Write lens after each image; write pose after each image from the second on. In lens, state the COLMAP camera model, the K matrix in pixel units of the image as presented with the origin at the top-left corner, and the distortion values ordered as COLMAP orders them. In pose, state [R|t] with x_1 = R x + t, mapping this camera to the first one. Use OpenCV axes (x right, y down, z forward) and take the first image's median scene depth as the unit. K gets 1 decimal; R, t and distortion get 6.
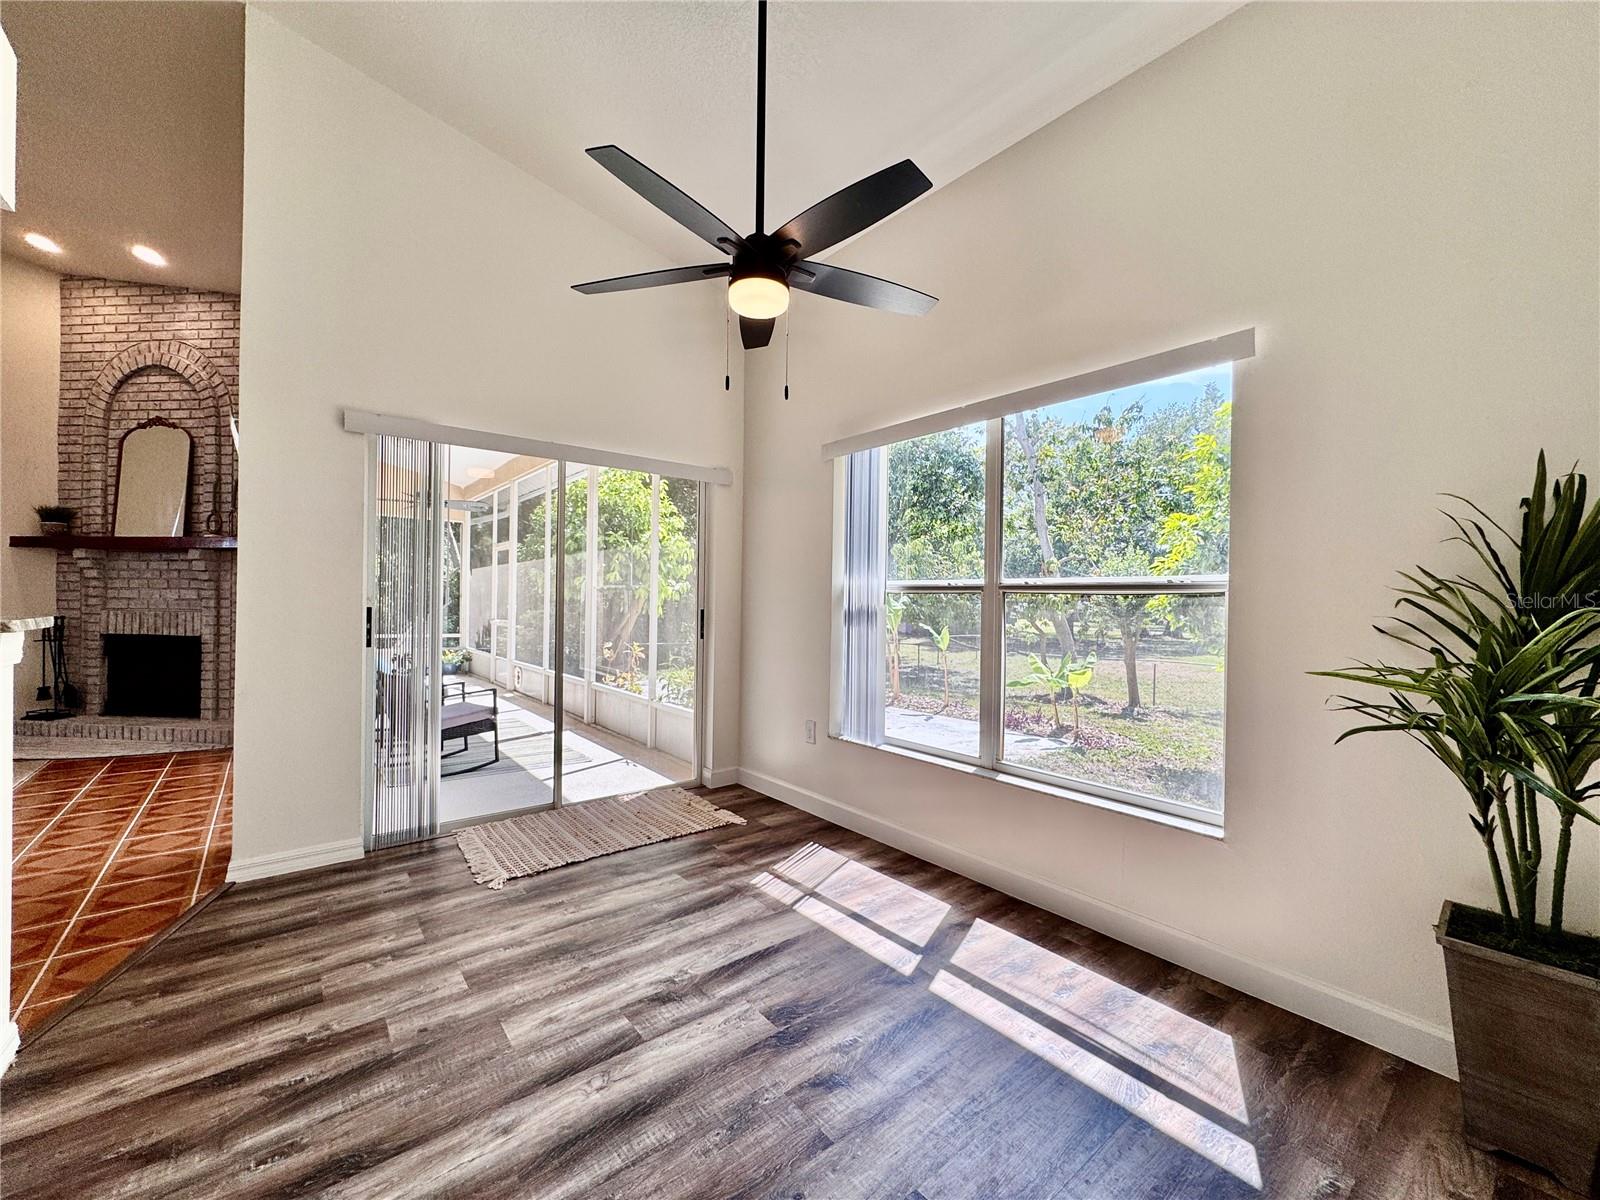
lens RADIAL K [[636.9, 0, 800.0], [0, 636.9, 600.0], [0, 0, 1]] dist [-0.000335, -0.000128]
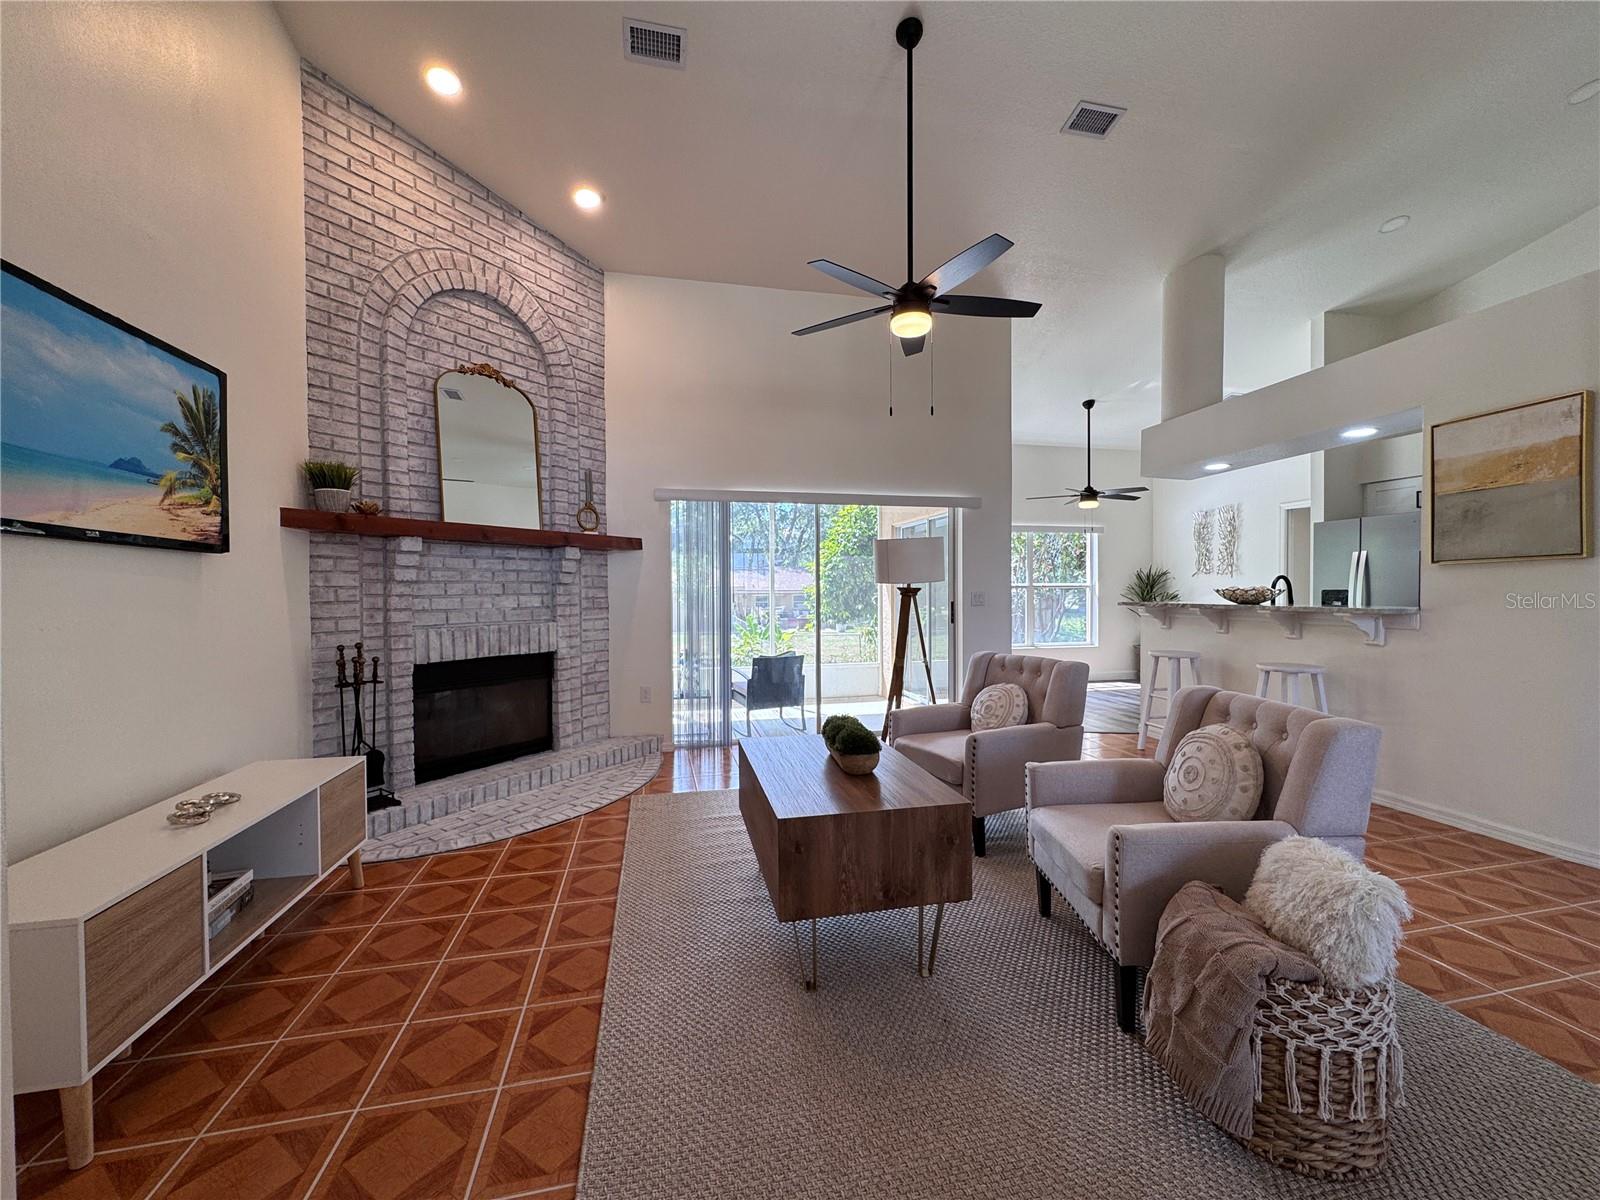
lens RADIAL K [[636.9, 0, 800.0], [0, 636.9, 600.0], [0, 0, 1]] dist [-0.000335, -0.000128]
pose [[0.446303, -0.030264, 0.894370, -1.524302], [0.014550, 0.999541, 0.026563, -0.027000], [-0.894763, 0.001158, 0.446539, 0.339957]]
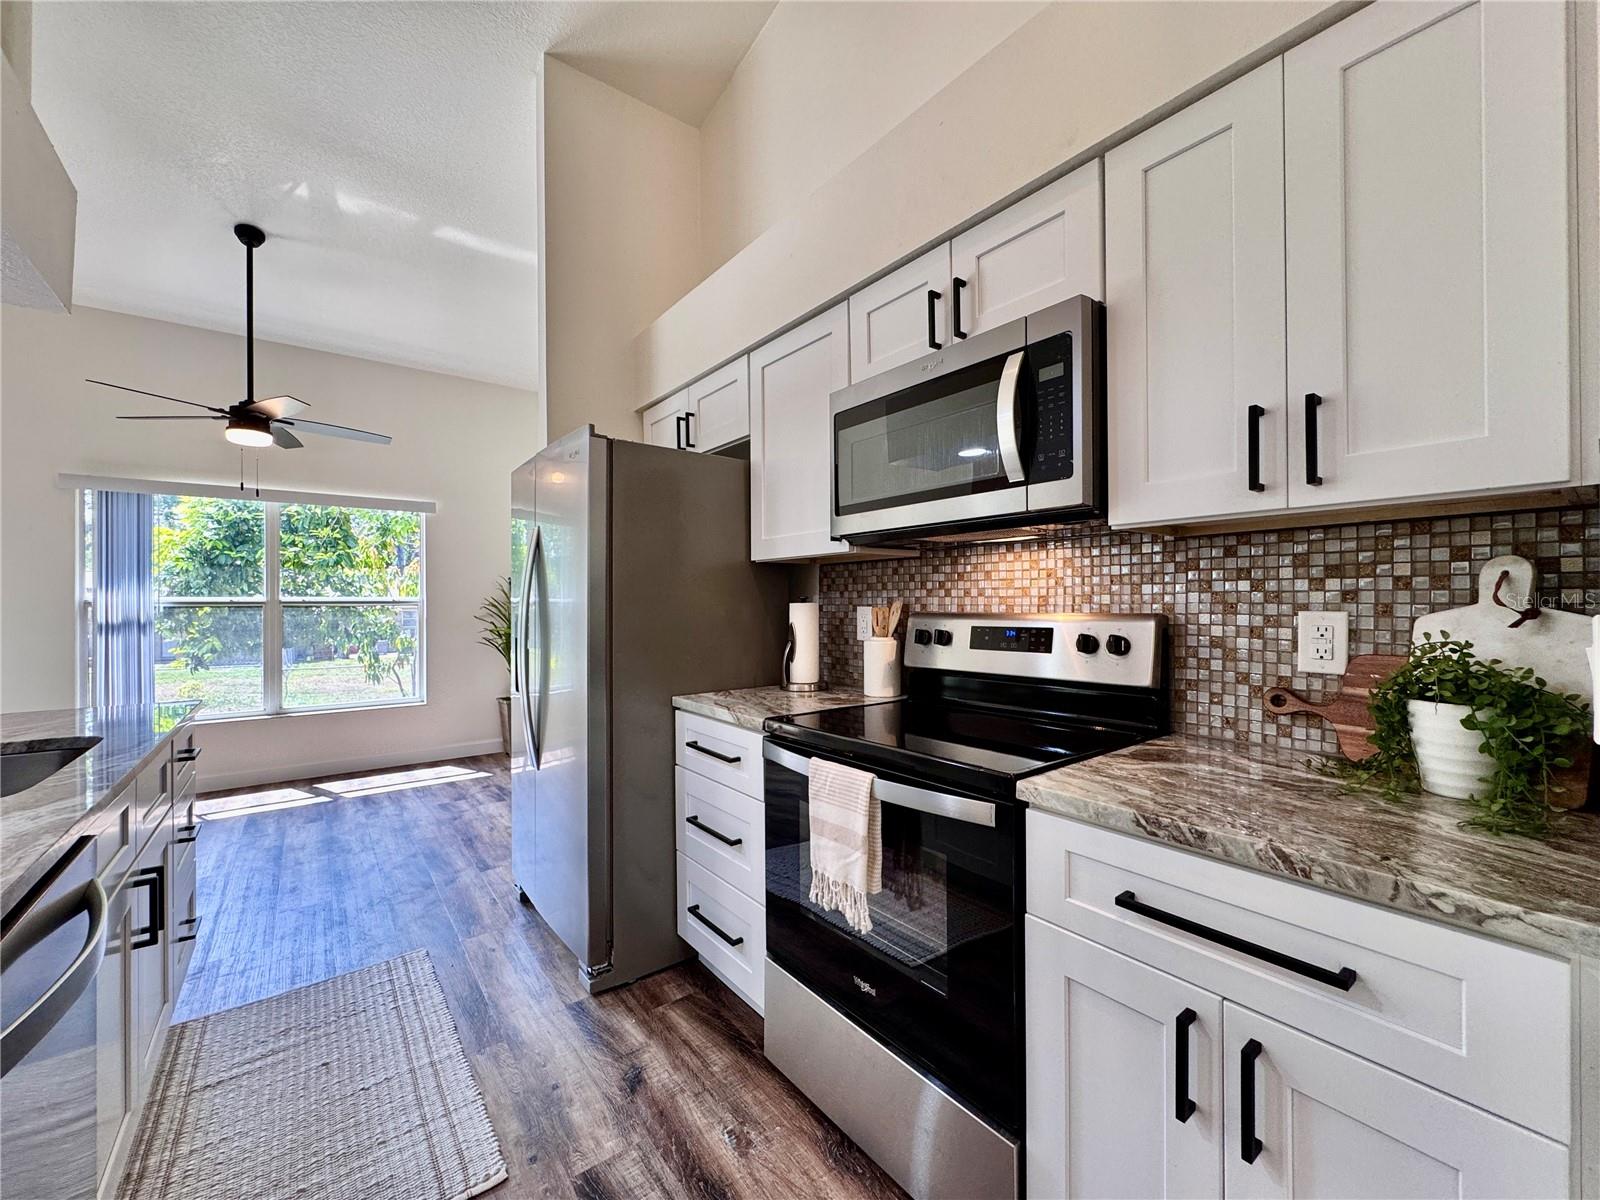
lens RADIAL K [[636.9, 0, 800.0], [0, 636.9, 600.0], [0, 0, 1]] dist [-0.000335, -0.000128]
pose [[0.027386, -0.010978, 0.999565, -0.678407], [0.010120, 0.999891, 0.010704, -0.016333], [-0.999574, 0.009822, 0.027494, -0.200188]]
